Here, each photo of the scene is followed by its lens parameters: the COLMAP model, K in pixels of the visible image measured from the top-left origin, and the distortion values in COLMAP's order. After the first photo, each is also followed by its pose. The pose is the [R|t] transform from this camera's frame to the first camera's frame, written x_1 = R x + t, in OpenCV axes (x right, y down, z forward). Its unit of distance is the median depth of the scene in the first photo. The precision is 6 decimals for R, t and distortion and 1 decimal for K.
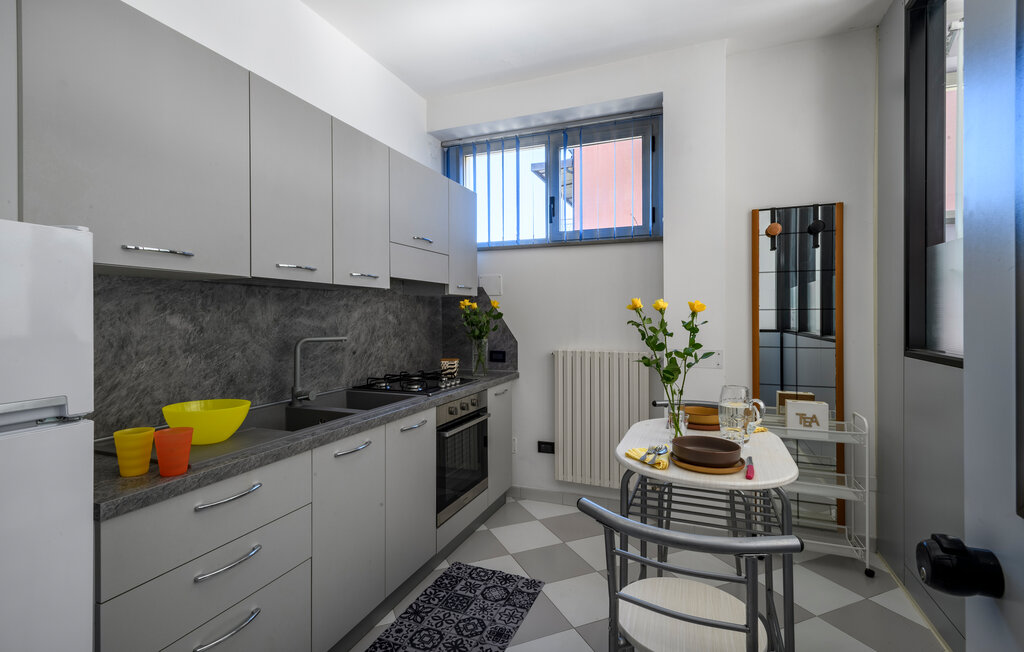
lens RADIAL K [[484.9, 0, 511.6], [0, 484.9, 322.0], [0, 0, 1]] dist [-0.000454, -0.000154]
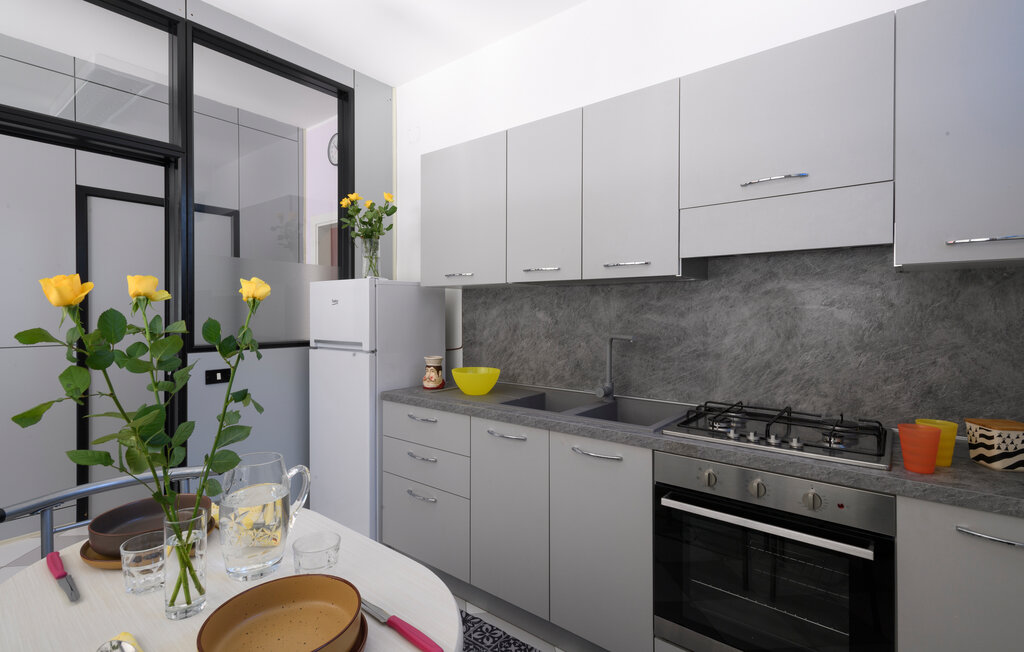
lens RADIAL K [[443.9, 0, 605.9], [0, 443.9, 304.1], [0, 0, 1]] dist [0.017976, 0.000224]
pose [[-0.193290, -0.011412, -0.981075, 0.459557], [-0.010570, 0.999899, -0.009549, -0.020563], [0.981085, 0.008524, -0.193391, 1.173869]]
